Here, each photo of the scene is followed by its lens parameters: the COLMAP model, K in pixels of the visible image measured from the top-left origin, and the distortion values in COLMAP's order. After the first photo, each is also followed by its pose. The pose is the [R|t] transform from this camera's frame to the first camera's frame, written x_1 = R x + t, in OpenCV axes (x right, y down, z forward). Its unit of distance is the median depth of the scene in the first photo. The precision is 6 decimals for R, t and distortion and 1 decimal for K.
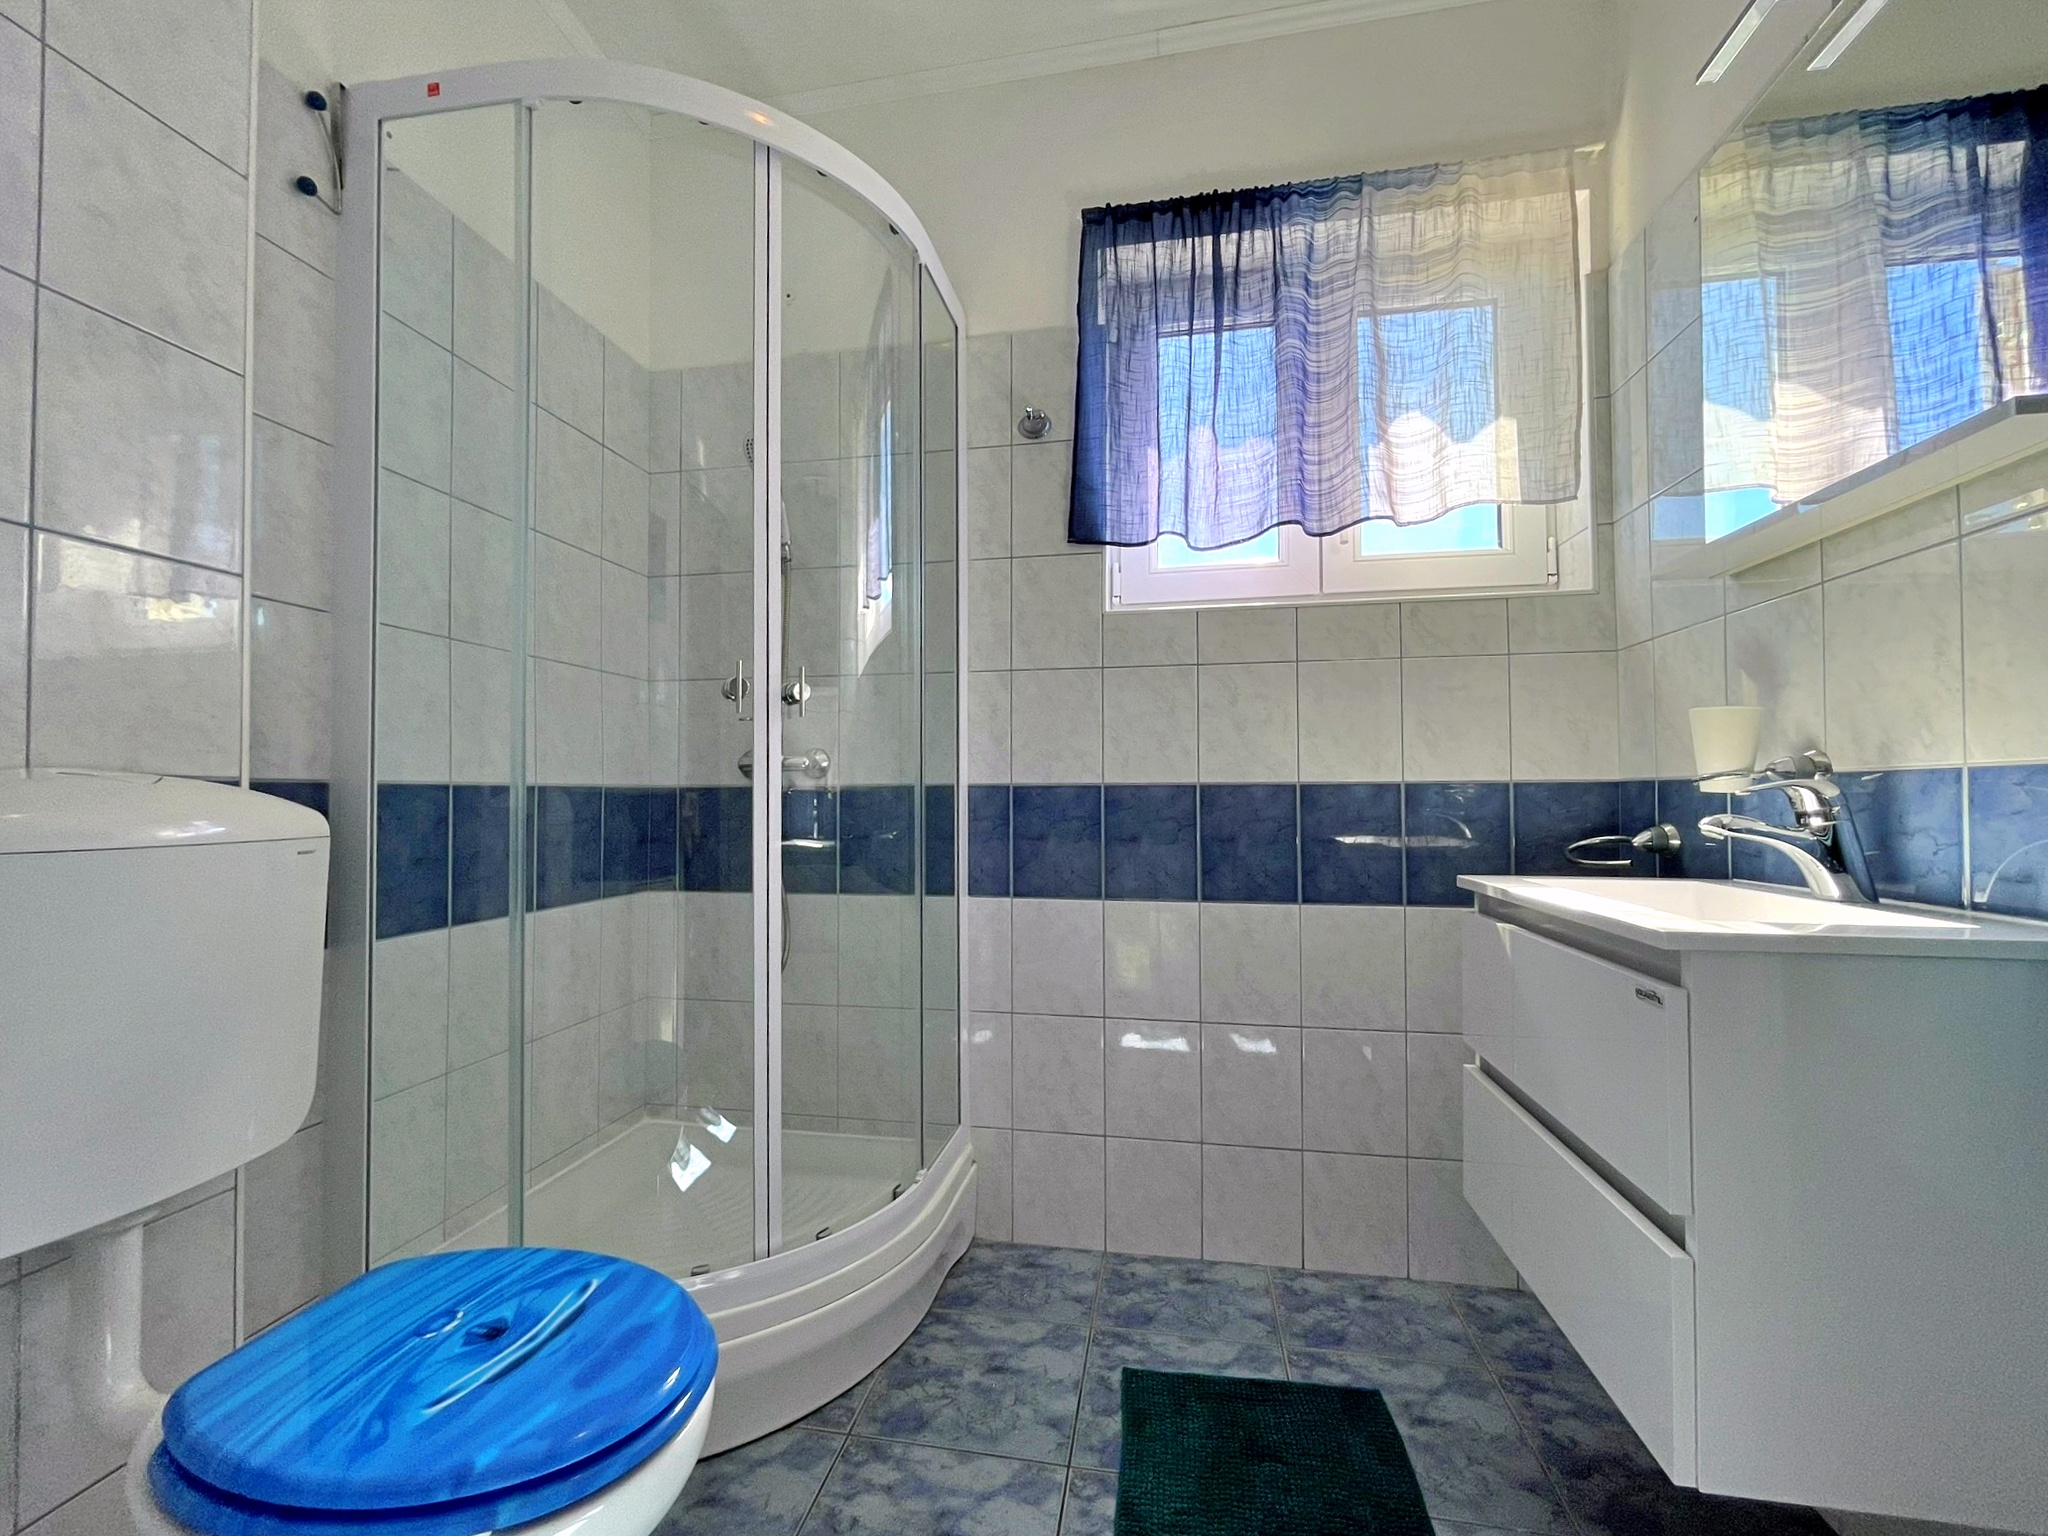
lens RADIAL K [[828.2, 0, 1016.0], [0, 828.2, 778.2], [0, 0, 1]] dist [-0.000008, 0.000522]
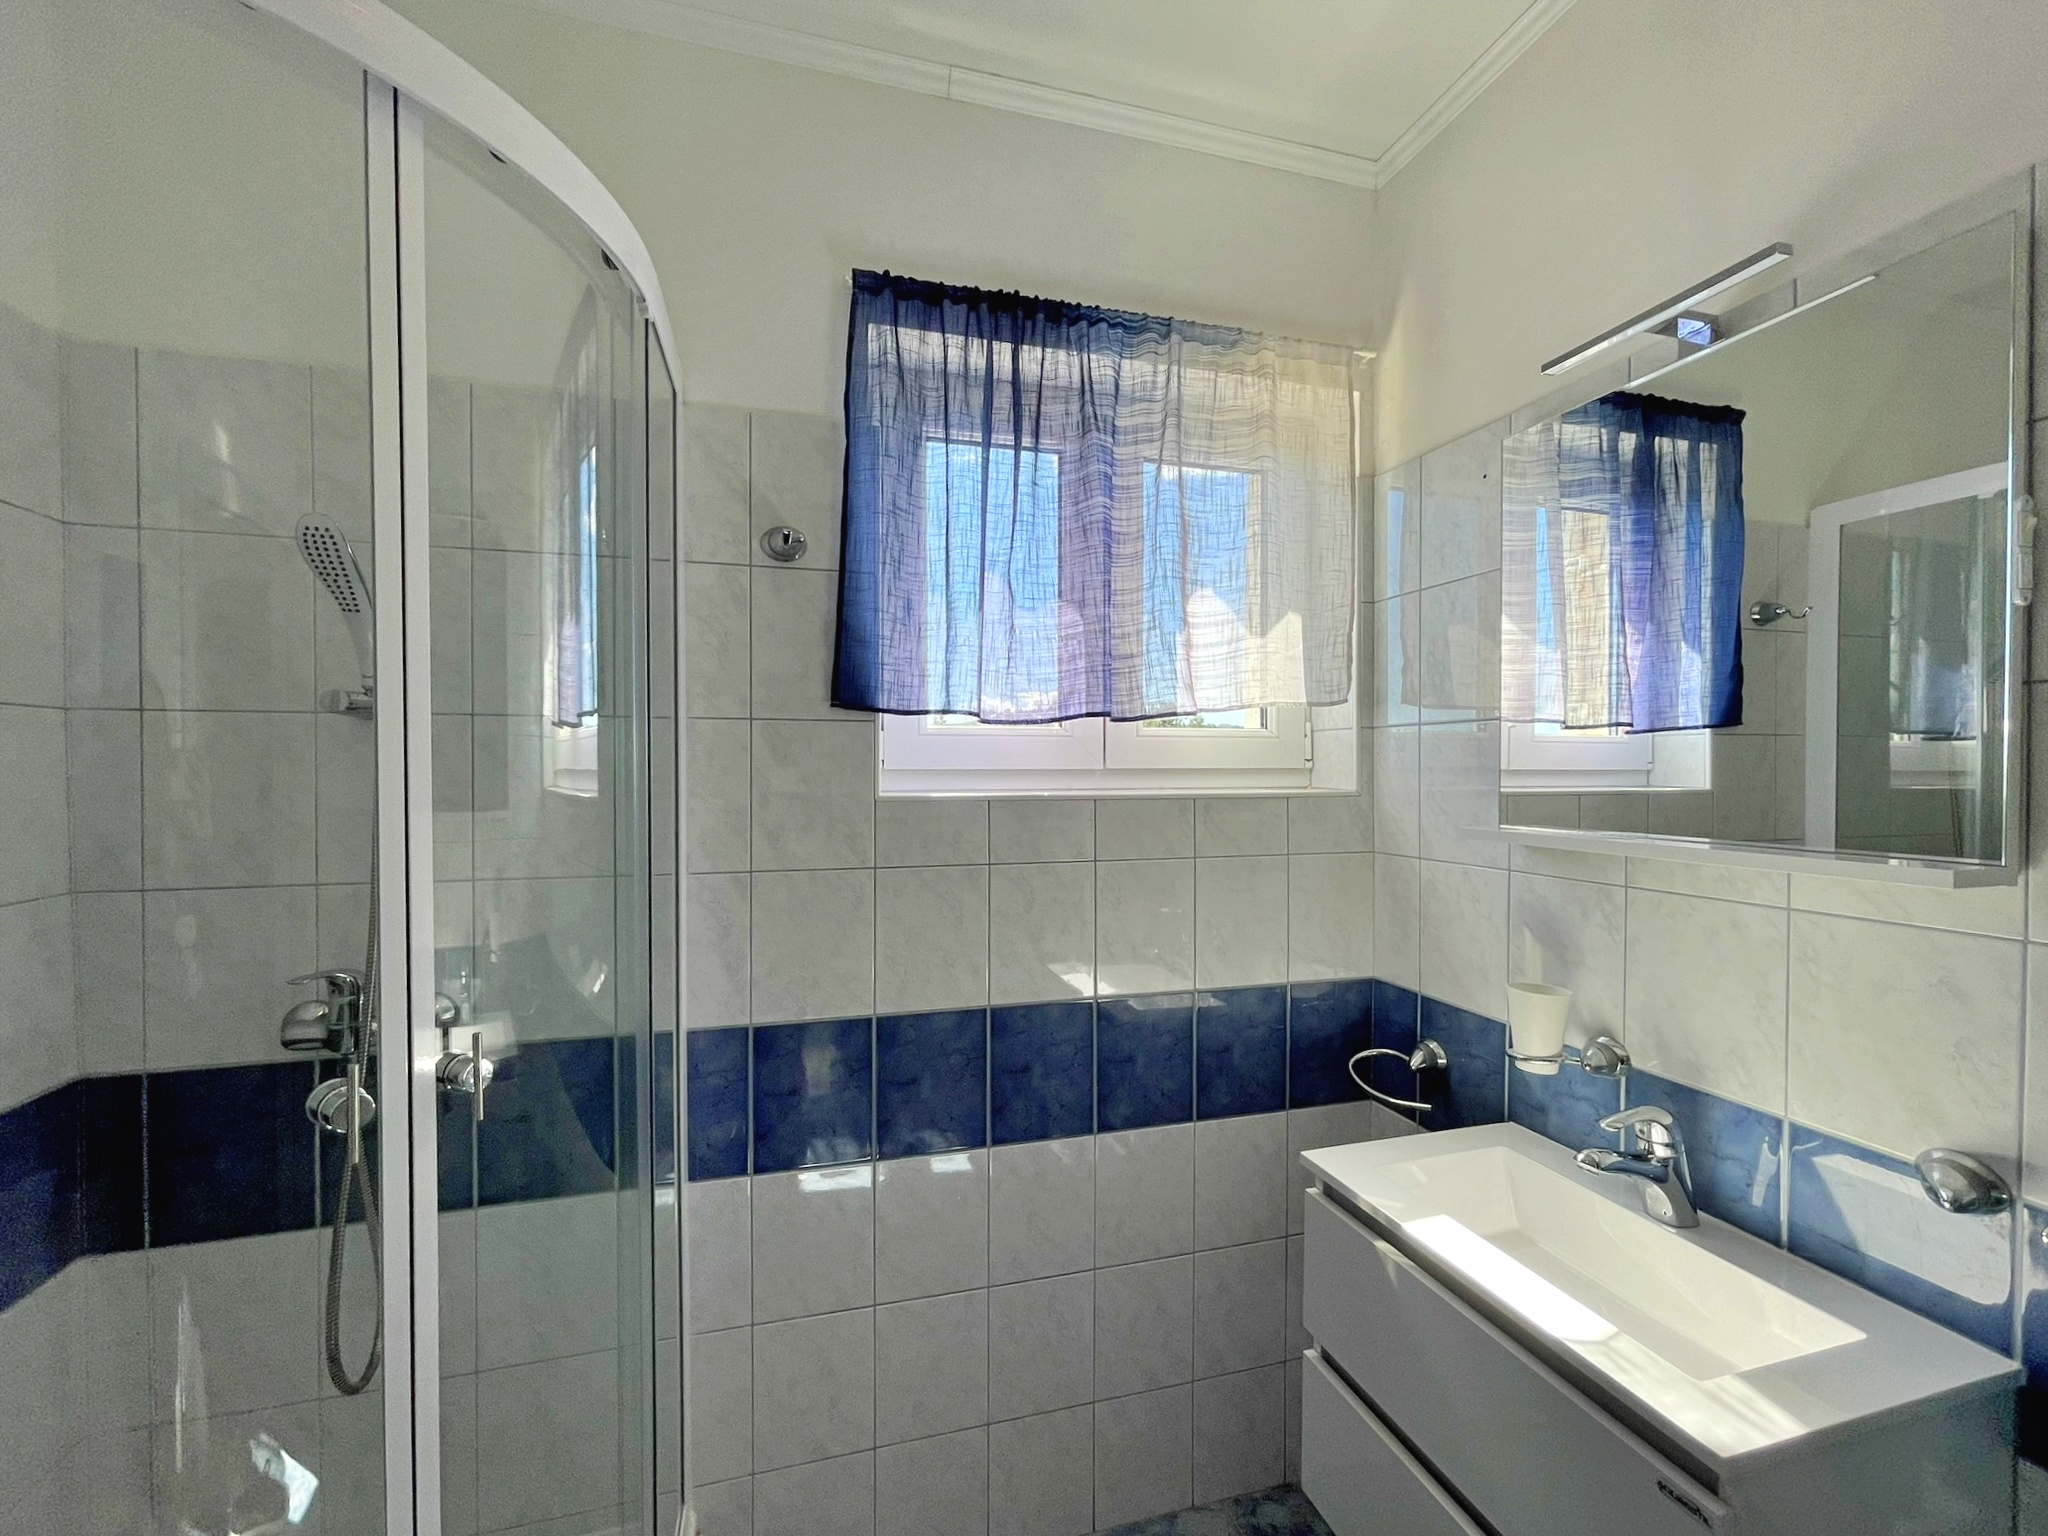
lens RADIAL K [[834.5, 0, 990.9], [0, 834.5, 775.8], [0, 0, 1]] dist [-0.001677, -0.000297]
pose [[0.901254, -0.005598, 0.433256, -0.143130], [-0.010182, 0.999367, 0.034092, -0.259034], [-0.433172, -0.035137, 0.900626, 0.252047]]
